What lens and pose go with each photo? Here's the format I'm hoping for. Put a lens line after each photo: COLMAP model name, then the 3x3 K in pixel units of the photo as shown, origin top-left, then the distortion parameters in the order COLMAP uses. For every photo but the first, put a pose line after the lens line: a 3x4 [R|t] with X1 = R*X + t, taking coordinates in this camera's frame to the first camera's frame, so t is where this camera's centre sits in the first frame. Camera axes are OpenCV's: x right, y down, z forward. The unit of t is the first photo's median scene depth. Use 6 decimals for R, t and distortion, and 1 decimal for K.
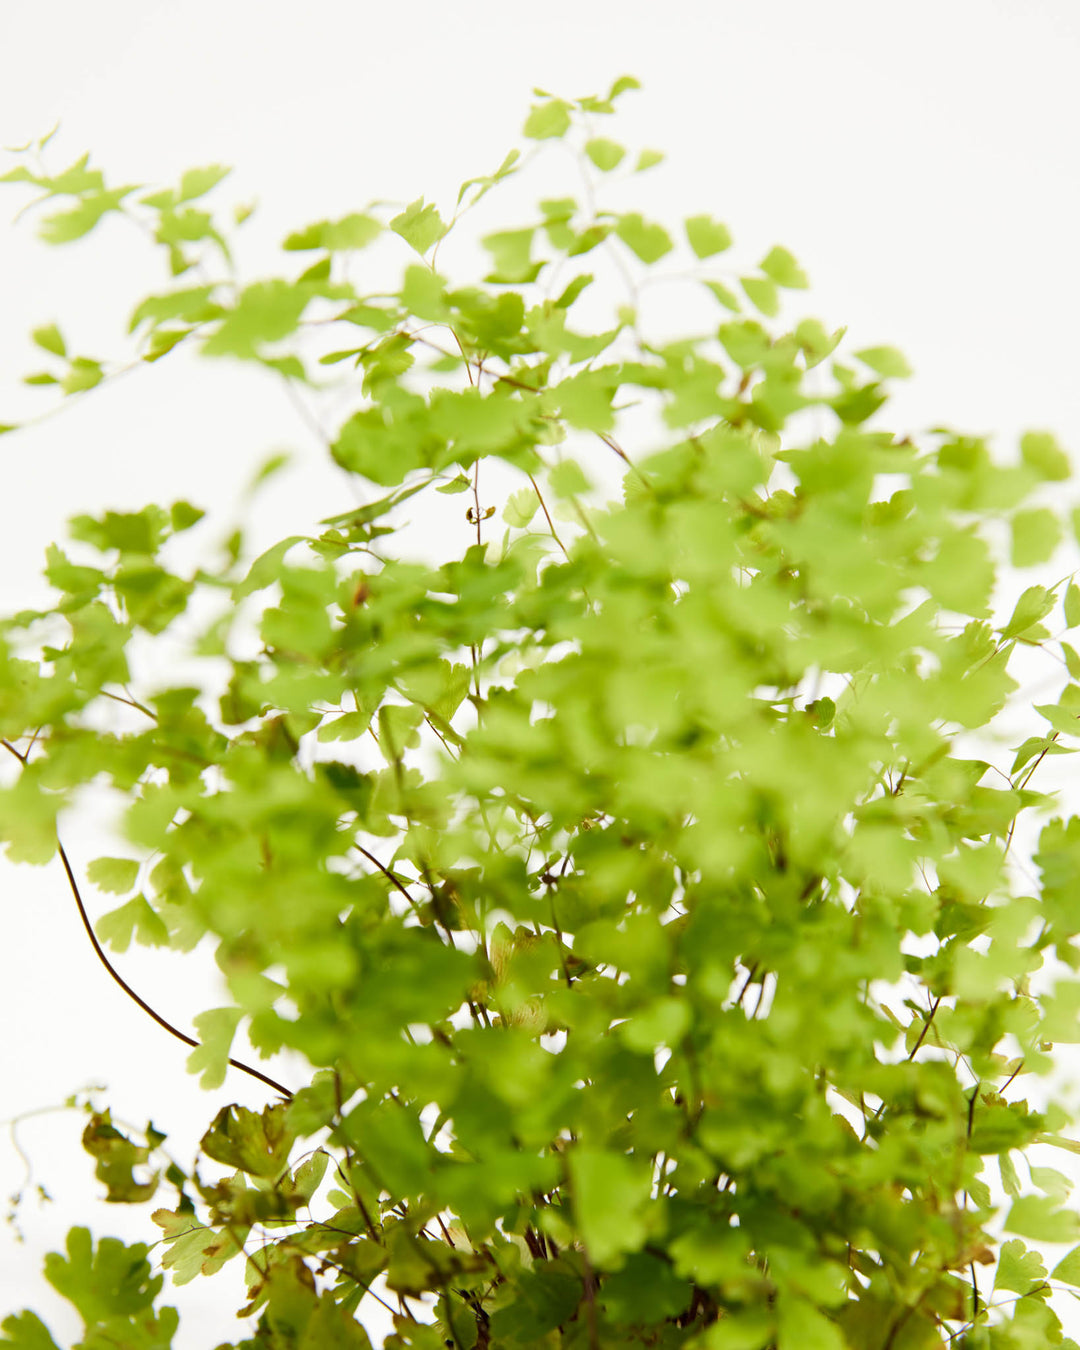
lens RADIAL K [[2649.7, 0, 540.3], [0, 2649.7, 809.1], [0, 0, 1]] dist [-0.010839, -0.177780]
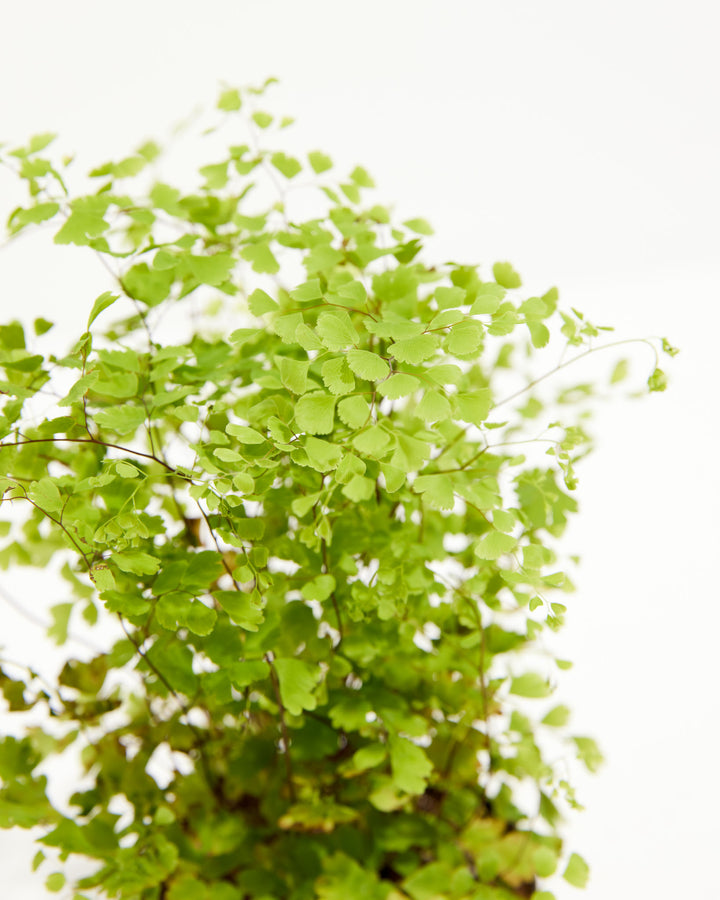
lens RADIAL K [[1745.0, 0, 360.0], [0, 1745.0, 450.0], [0, 0, 1]] dist [0.019065, -0.061961]
pose [[0.994228, -0.050836, 0.094475, -0.034525], [0.052712, 0.998457, -0.017462, 0.006486], [-0.093441, 0.022341, 0.995374, -0.208522]]
